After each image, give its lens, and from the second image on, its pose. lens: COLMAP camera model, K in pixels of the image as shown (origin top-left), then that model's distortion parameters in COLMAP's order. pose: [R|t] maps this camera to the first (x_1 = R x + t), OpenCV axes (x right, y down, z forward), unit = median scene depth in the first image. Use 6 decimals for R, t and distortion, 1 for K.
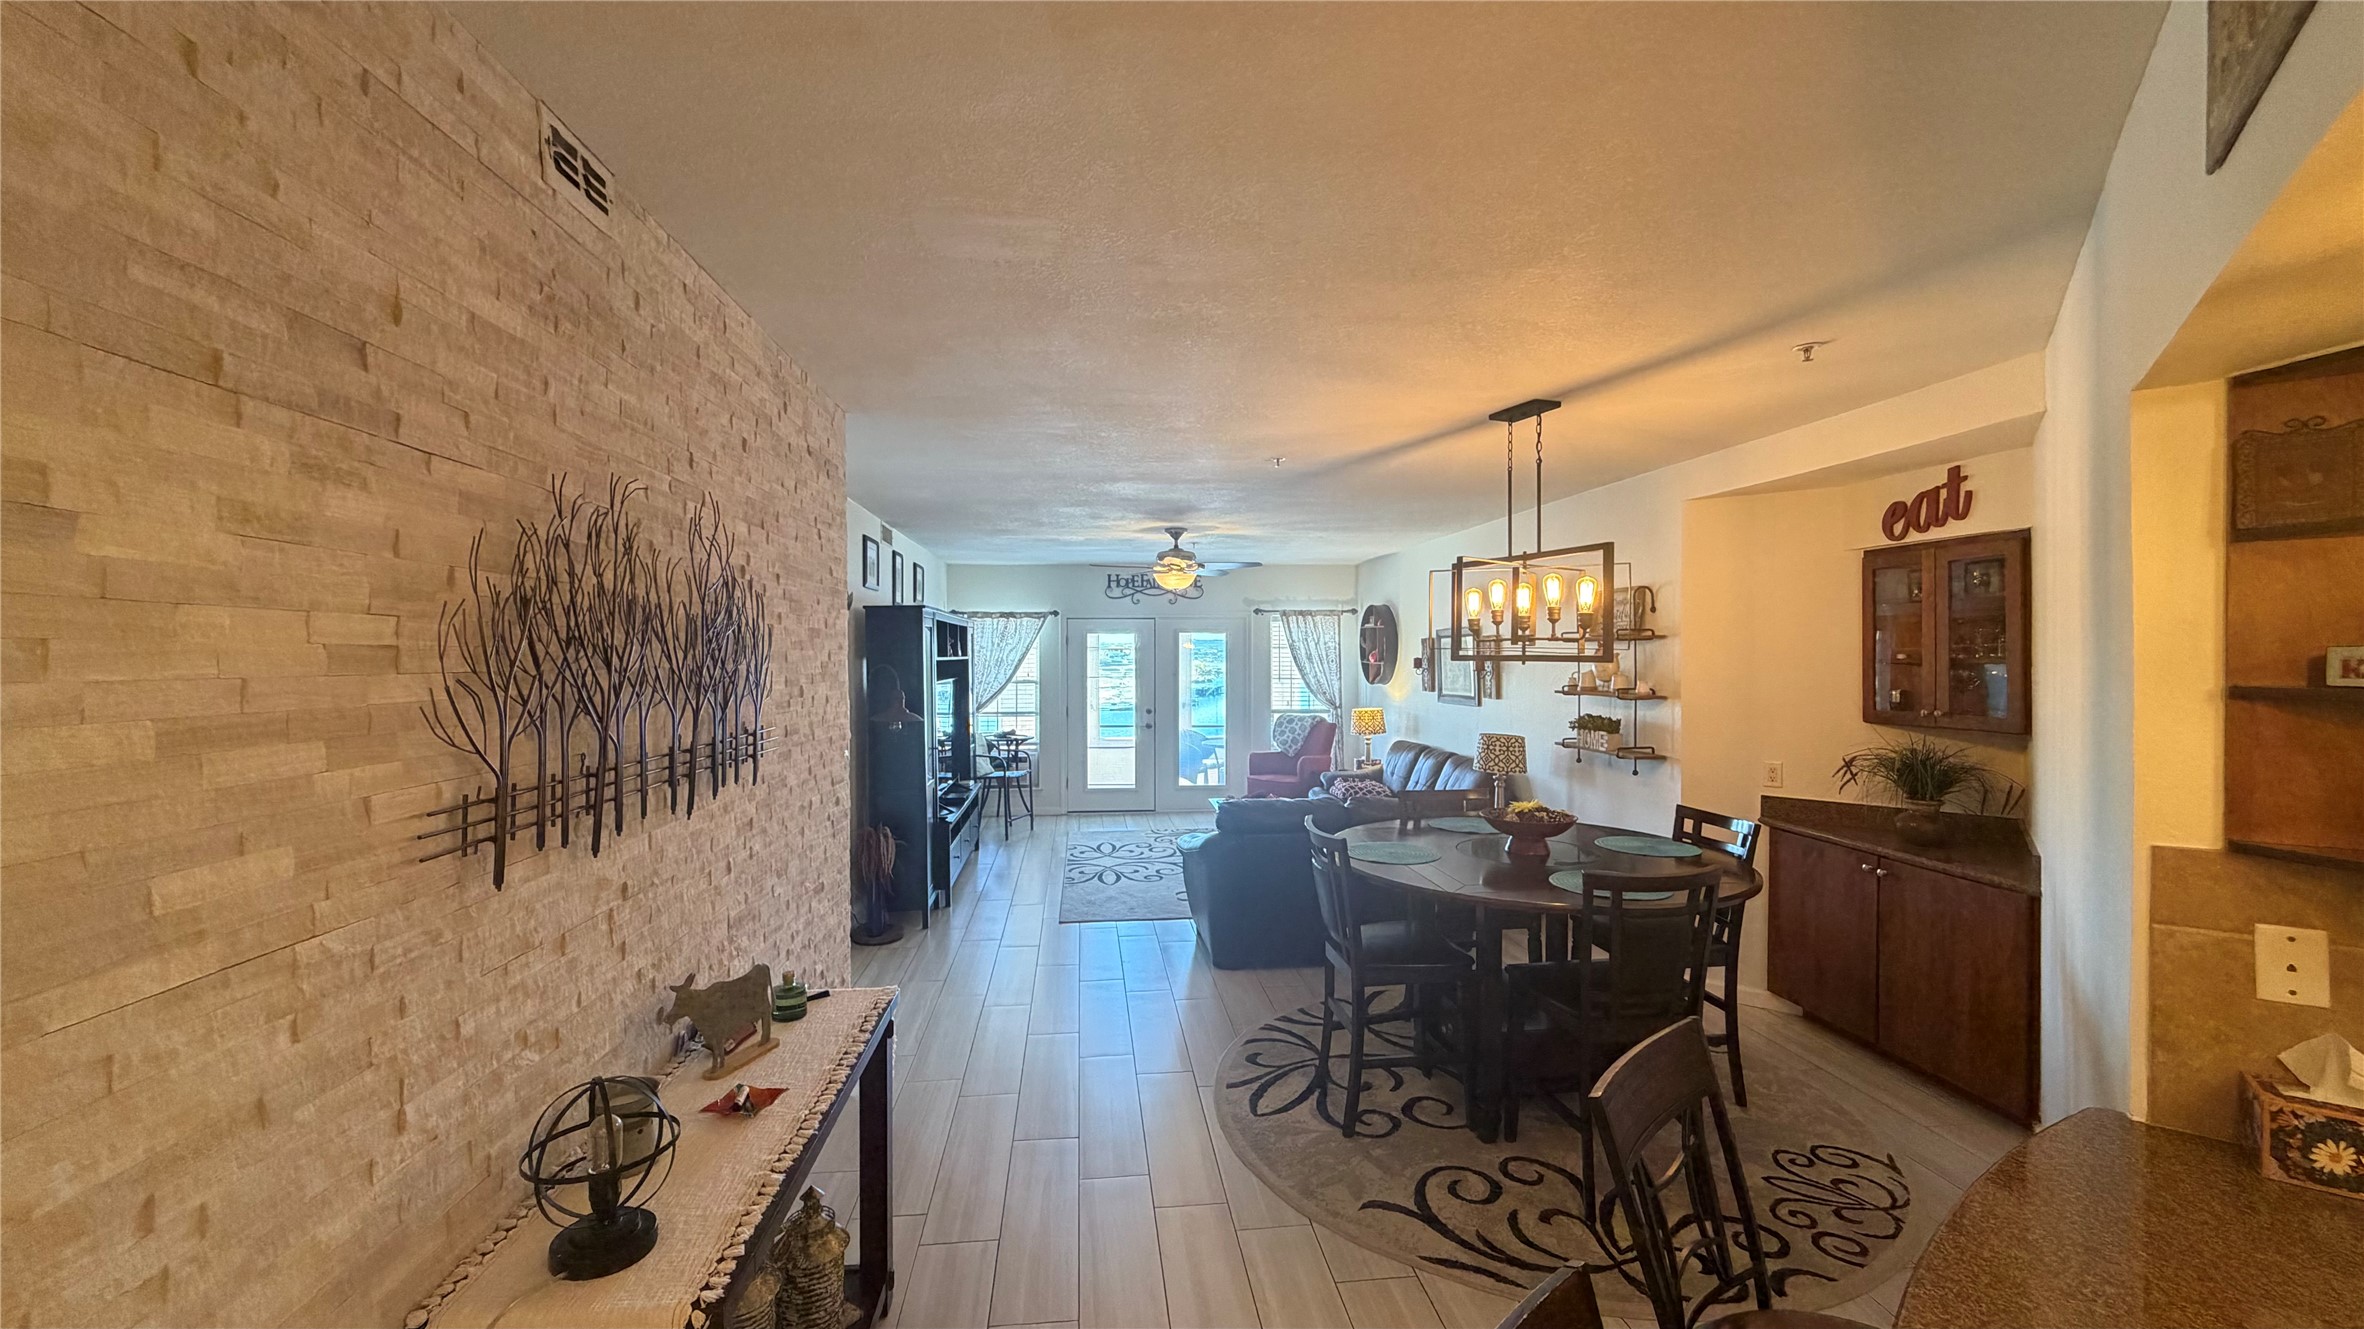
lens RADIAL K [[939.5, 0, 1175.3], [0, 939.5, 664.8], [0, 0, 1]] dist [-0.002225, 0.000542]
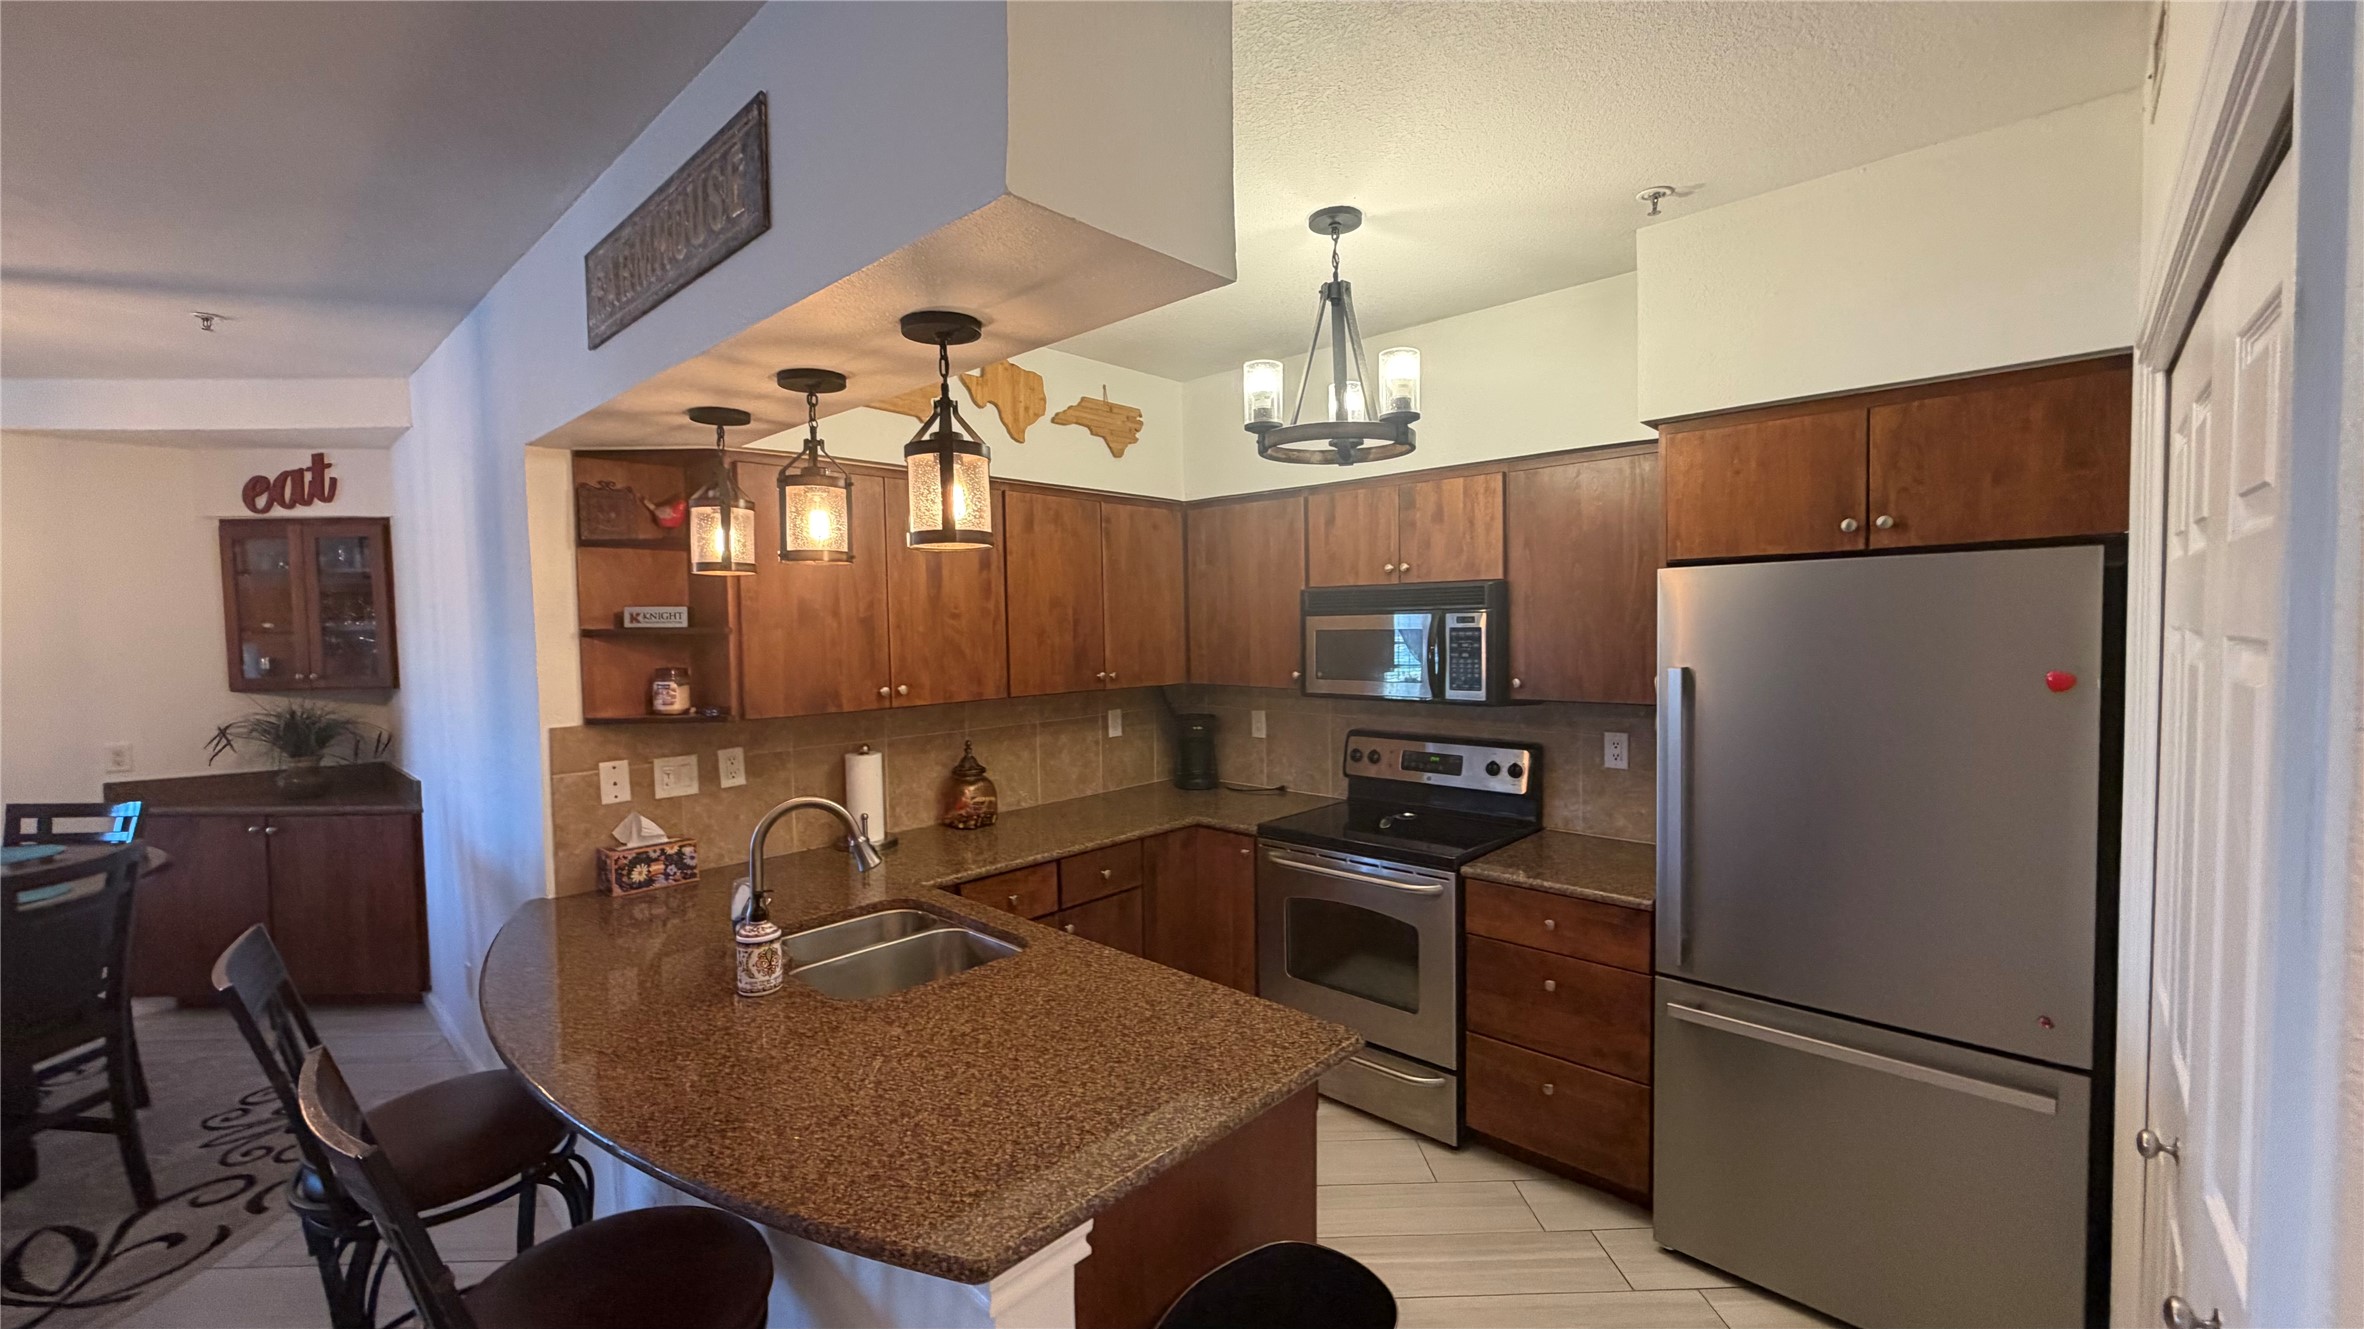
lens RADIAL K [[939.5, 0, 1175.3], [0, 939.5, 664.8], [0, 0, 1]] dist [-0.002225, 0.000542]
pose [[0.070471, -0.042612, 0.996603, -0.230061], [0.023415, 0.998883, 0.041053, 0.018360], [-0.997239, 0.020442, 0.071390, -0.093970]]
